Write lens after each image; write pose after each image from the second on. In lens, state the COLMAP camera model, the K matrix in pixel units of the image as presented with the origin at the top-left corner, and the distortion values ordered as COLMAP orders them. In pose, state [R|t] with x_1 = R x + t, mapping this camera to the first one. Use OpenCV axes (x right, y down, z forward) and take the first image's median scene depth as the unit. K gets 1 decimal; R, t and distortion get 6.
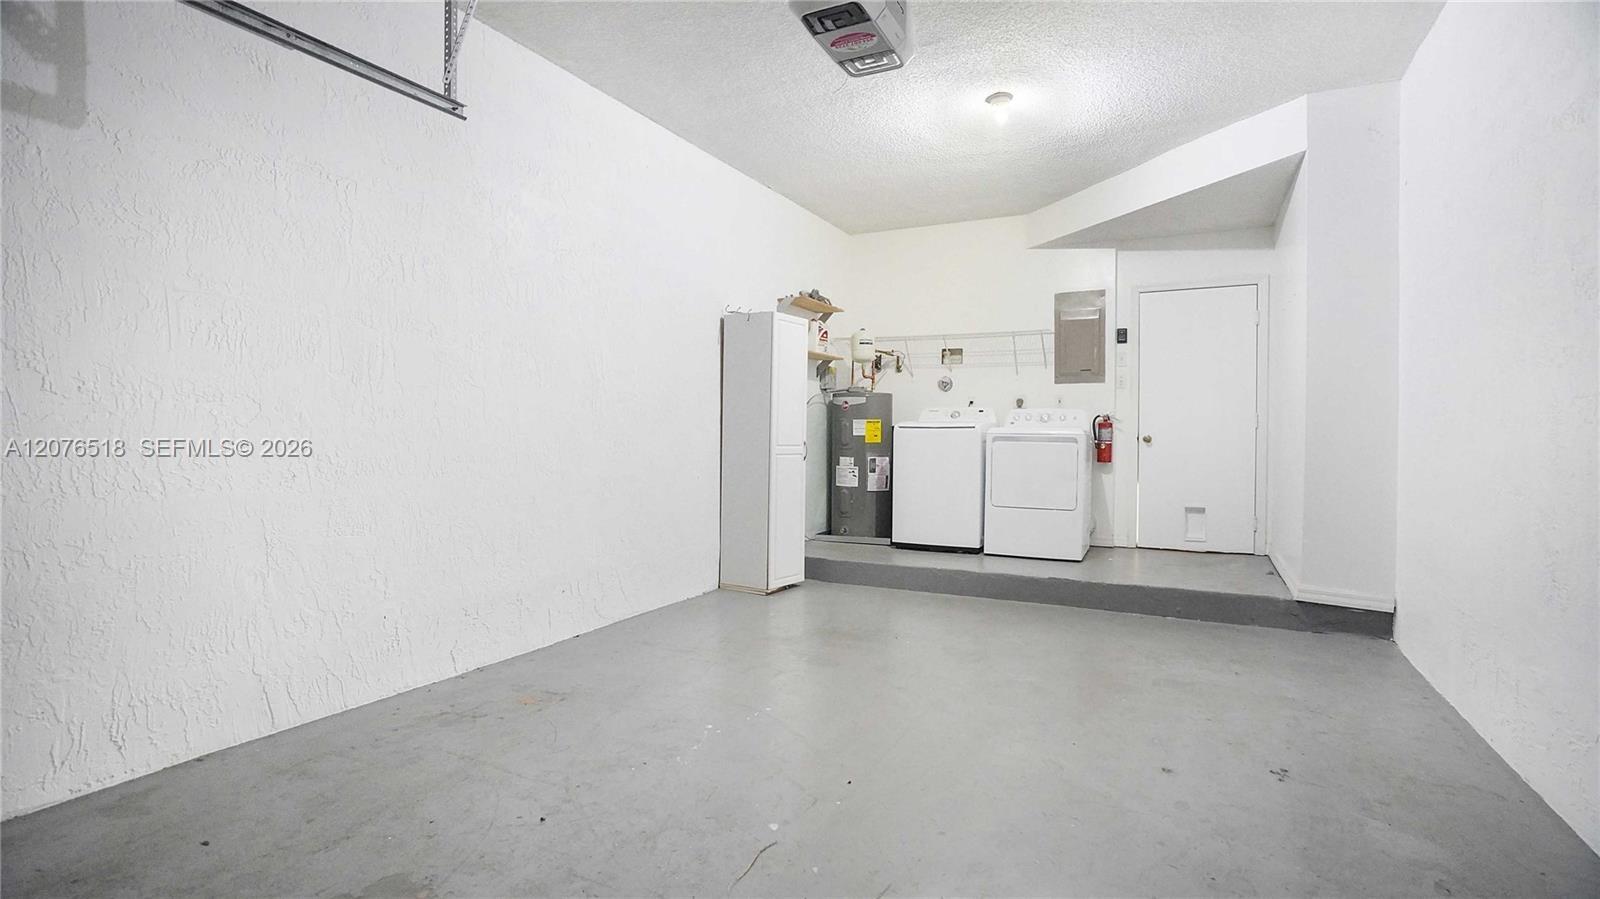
lens RADIAL K [[752.4, 0, 795.5], [0, 752.4, 452.6], [0, 0, 1]] dist [-0.067584, 0.032588]
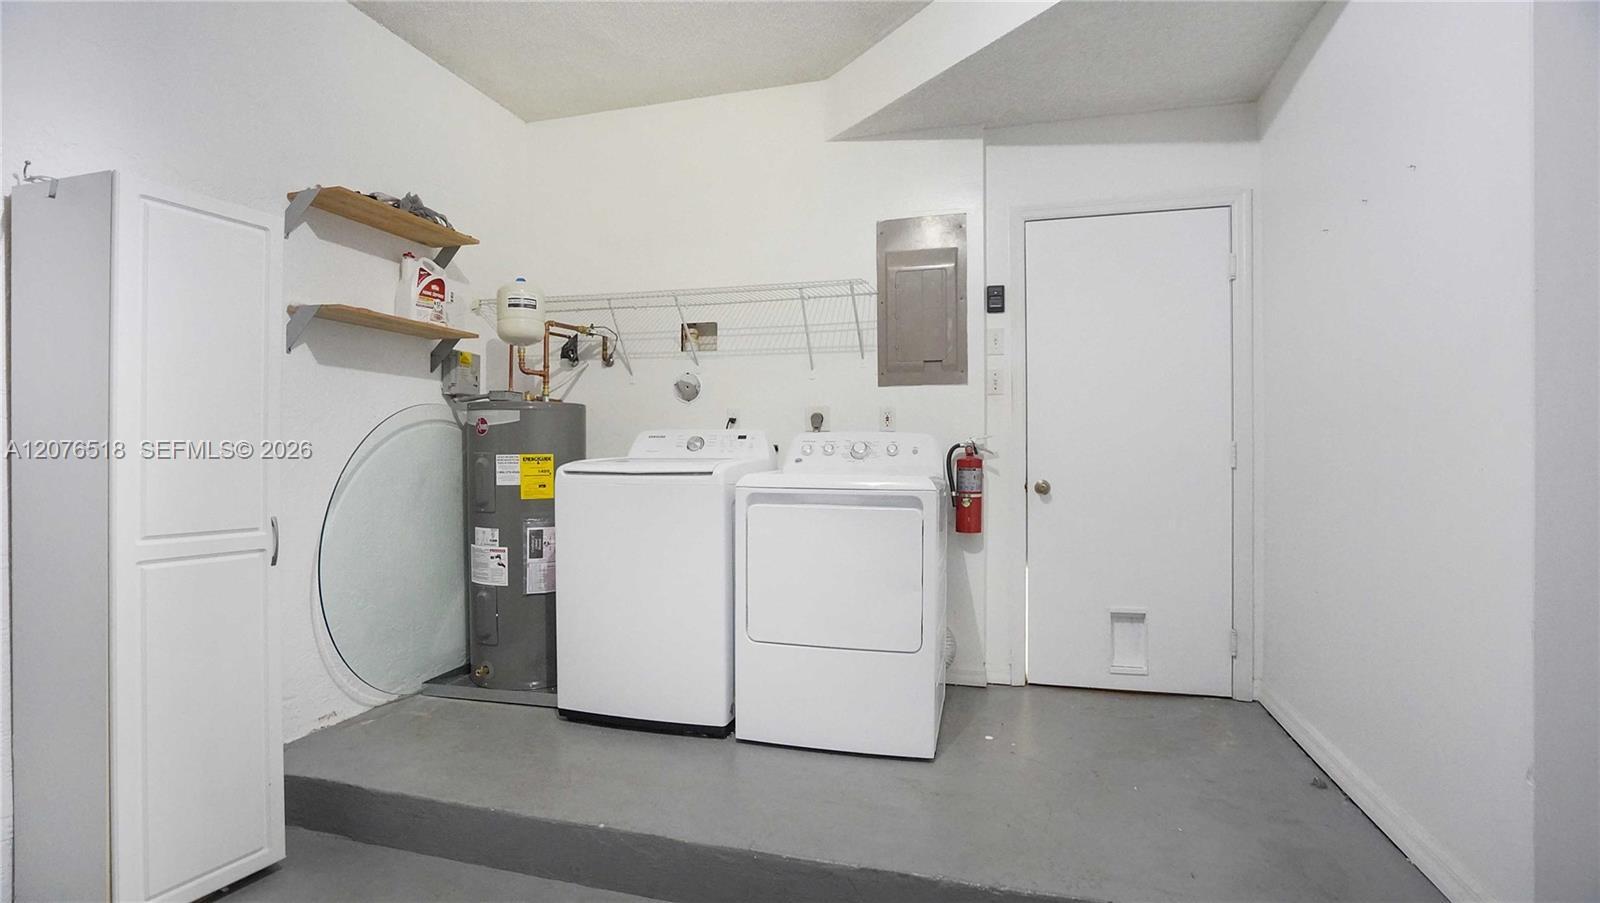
lens RADIAL K [[752.4, 0, 795.5], [0, 752.4, 454.6], [0, 0, 1]] dist [-0.067584, 0.032588]
pose [[0.979754, -0.006526, 0.200097, 0.180944], [0.011004, 0.999713, -0.021271, -0.032063], [-0.199901, 0.023042, 0.979545, 0.483910]]
